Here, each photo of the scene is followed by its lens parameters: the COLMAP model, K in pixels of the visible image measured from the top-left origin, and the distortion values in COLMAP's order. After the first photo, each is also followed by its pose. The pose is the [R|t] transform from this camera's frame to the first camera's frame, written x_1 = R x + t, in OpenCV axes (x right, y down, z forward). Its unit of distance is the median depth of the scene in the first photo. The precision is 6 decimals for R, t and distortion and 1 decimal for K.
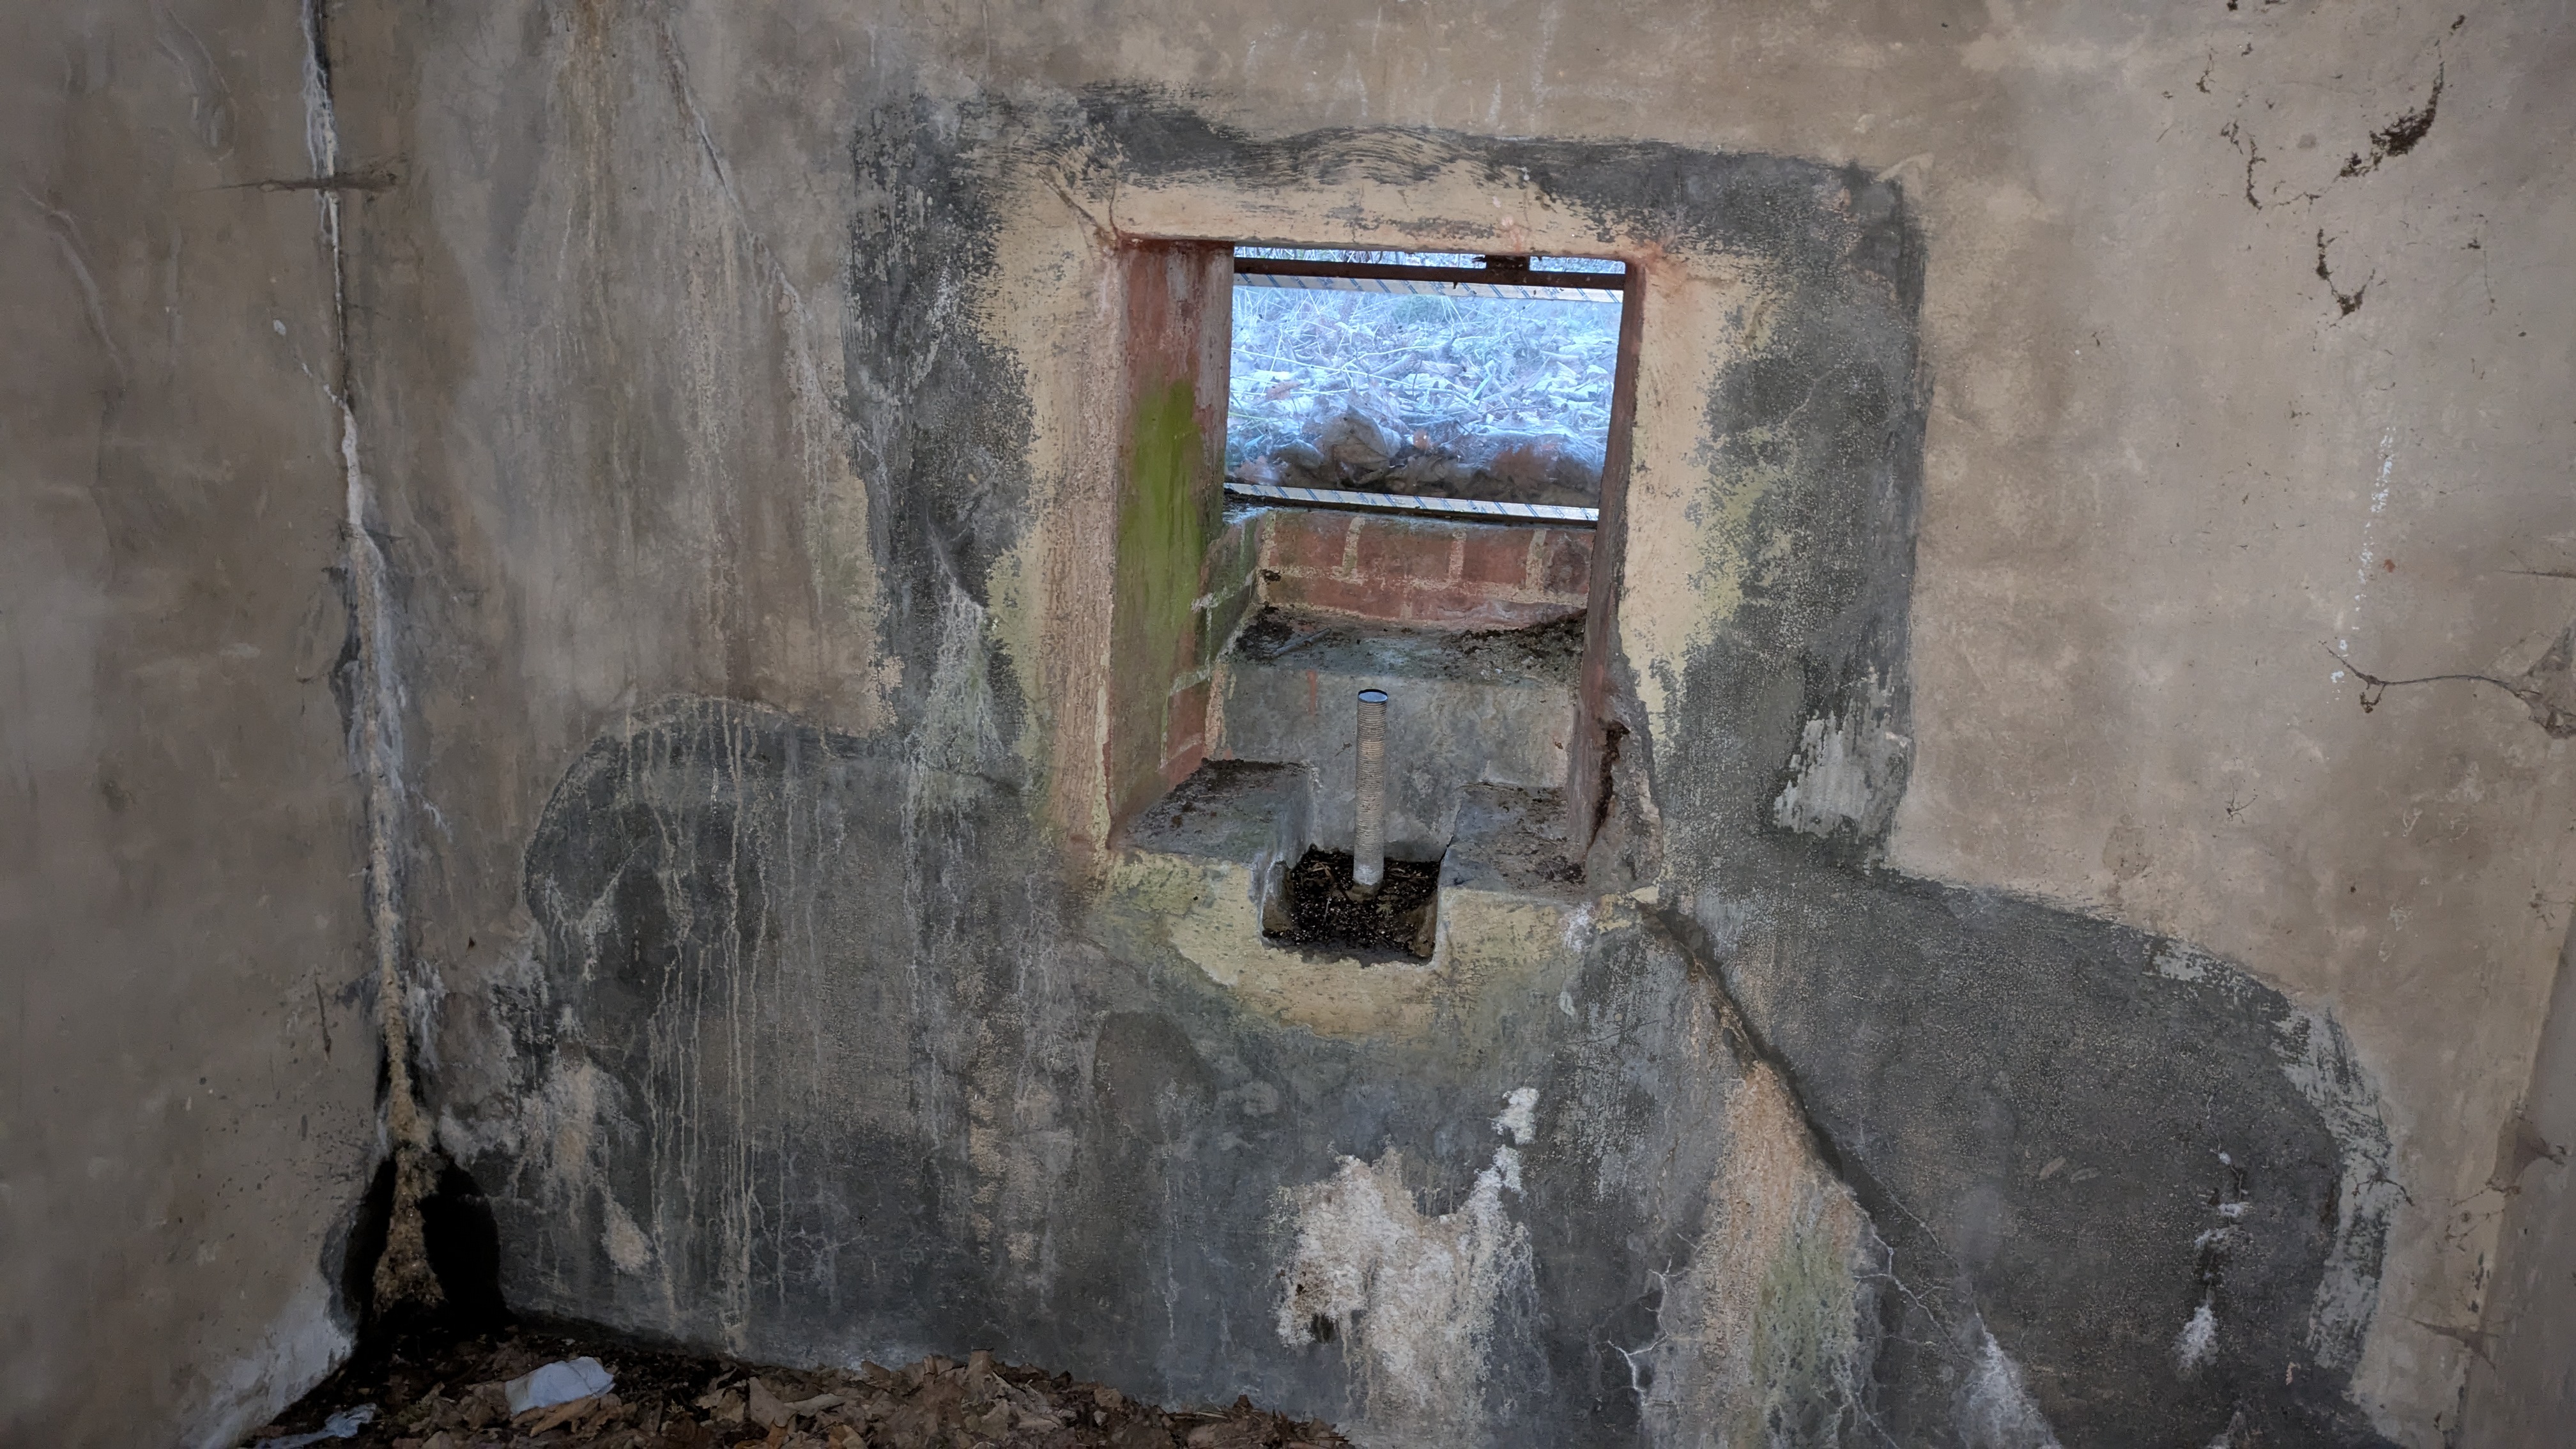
lens RADIAL K [[1860.1, 0, 1357.6], [0, 1860.1, 729.0], [0, 0, 1]] dist [0.060188, -0.061359]
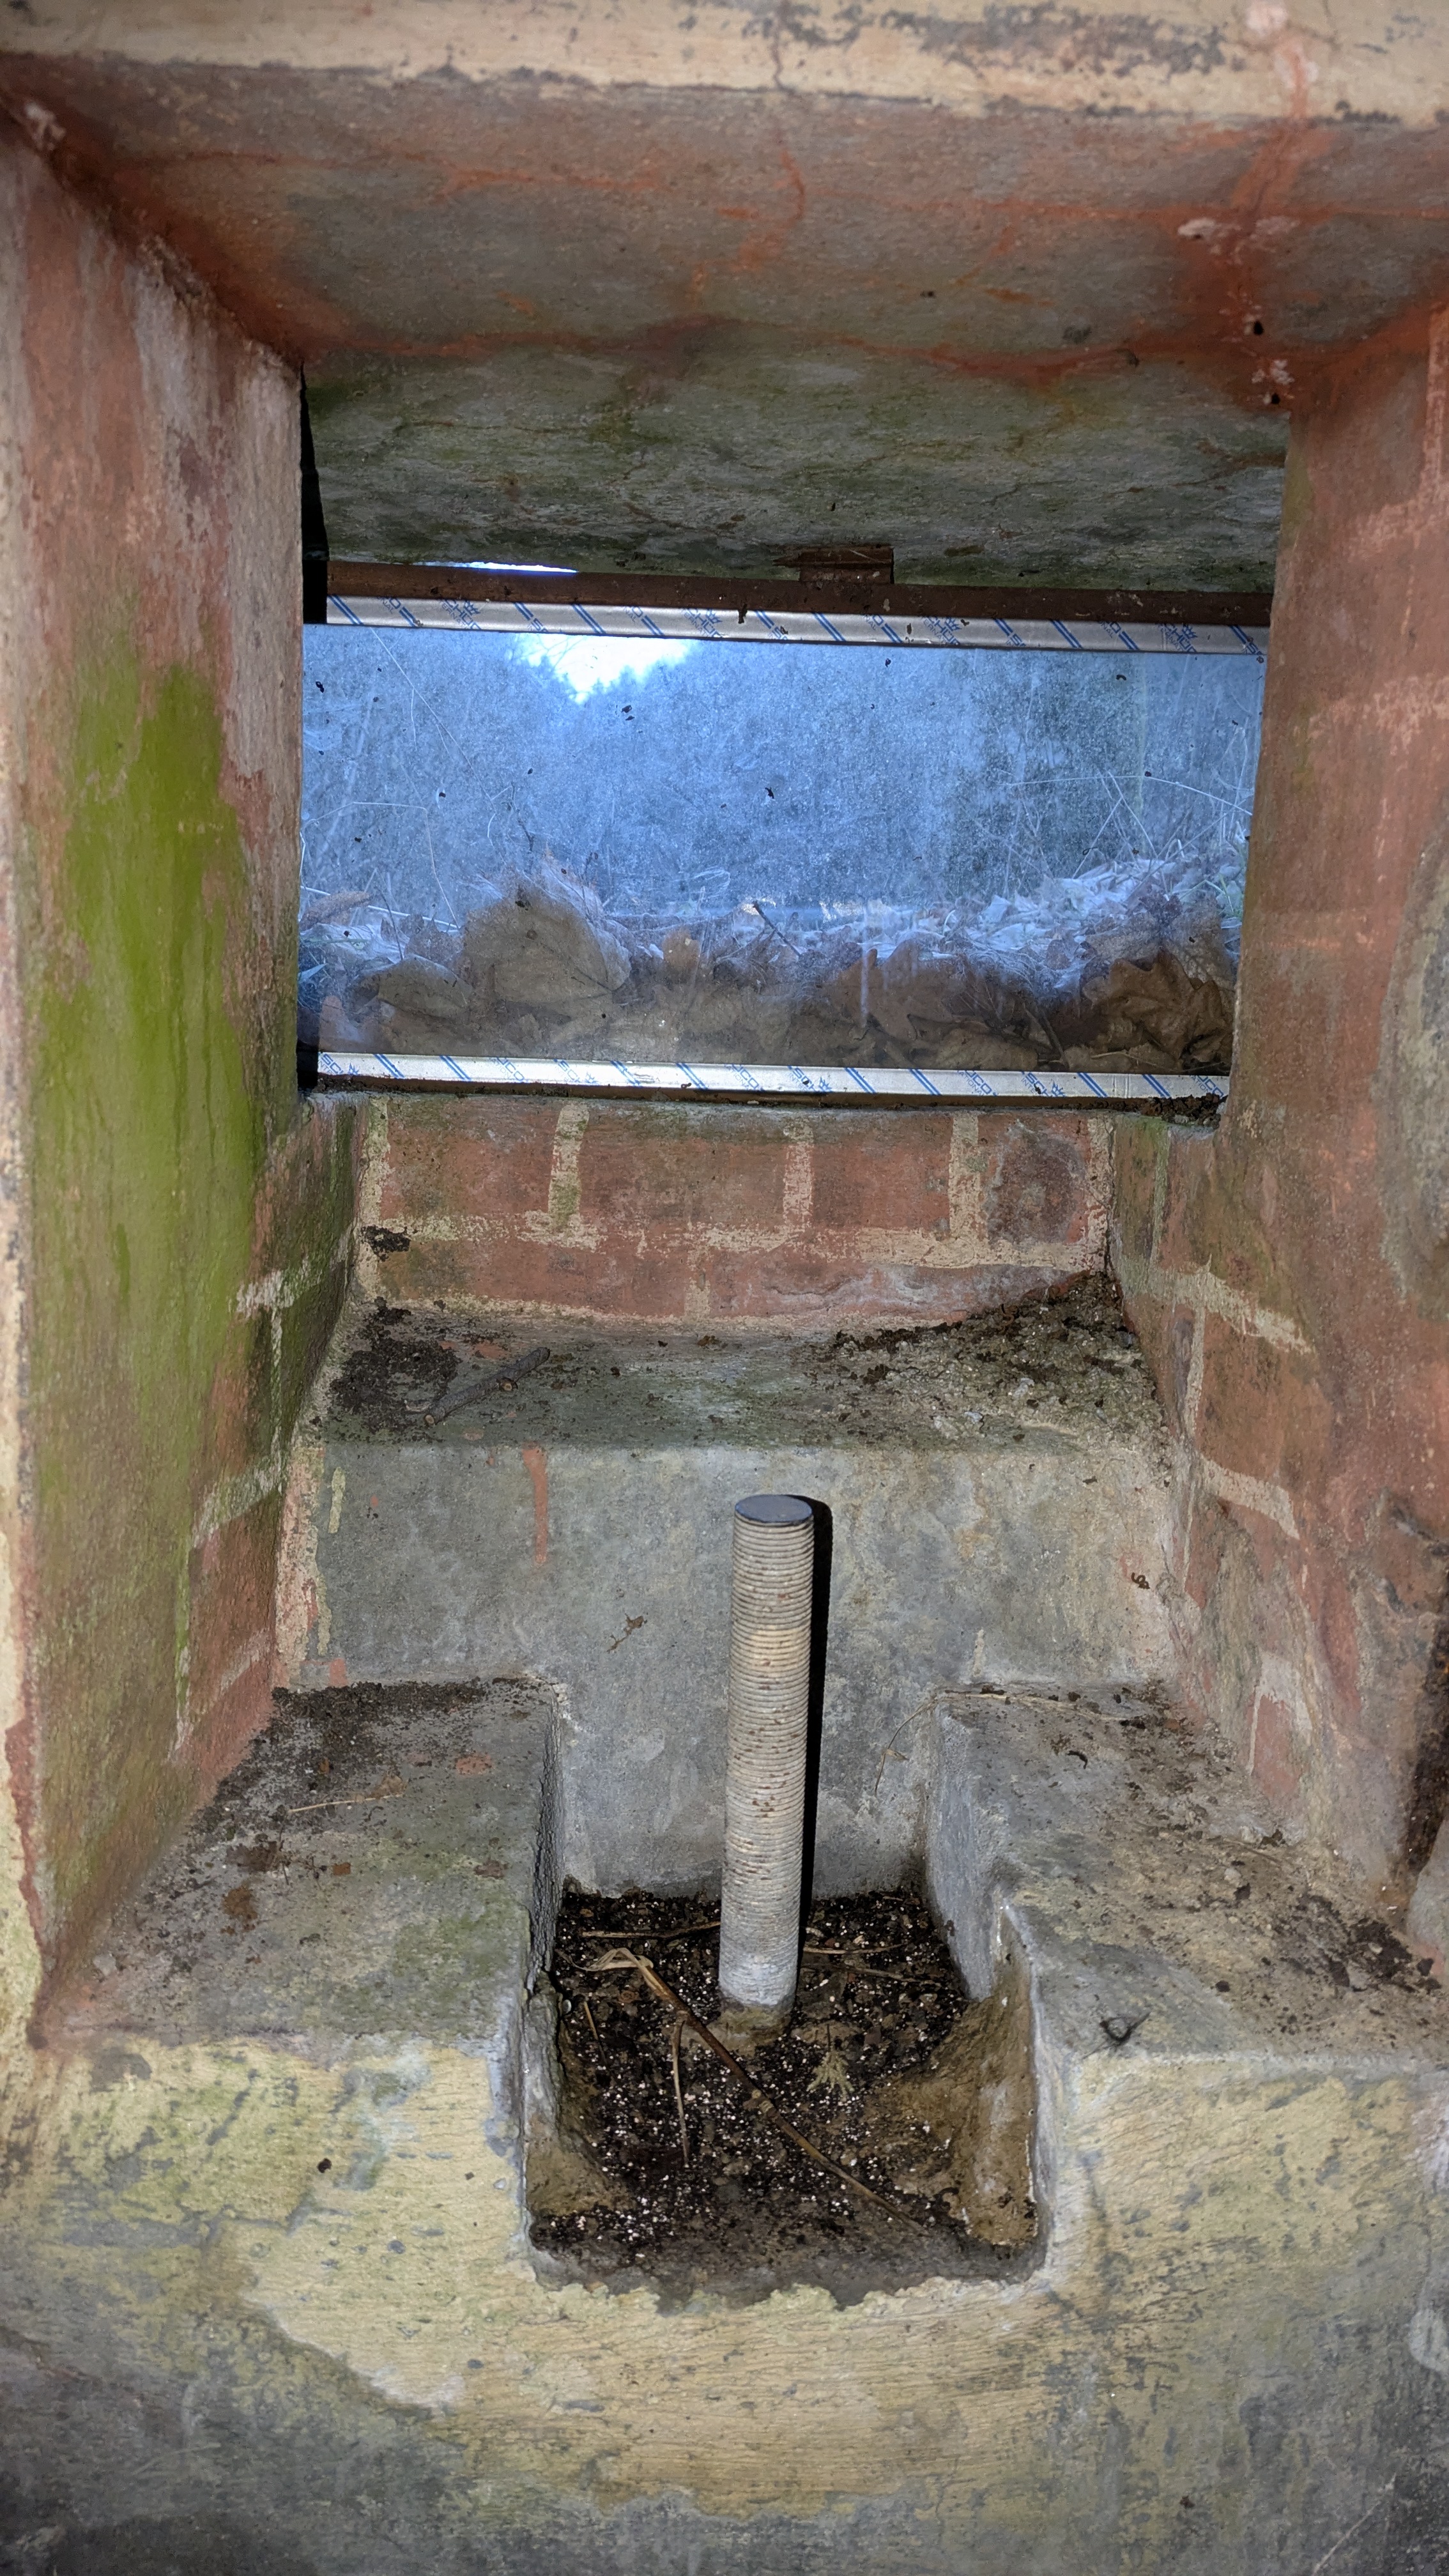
lens RADIAL K [[1860.1, 0, 729.8], [0, 1860.1, 1323.7], [0, 0, 1]] dist [0.060188, -0.061359]
pose [[0.968813, -0.057942, 0.240922, -0.083283], [0.076789, 0.994616, -0.069587, -0.027432], [-0.235593, 0.085917, 0.968047, 0.604027]]
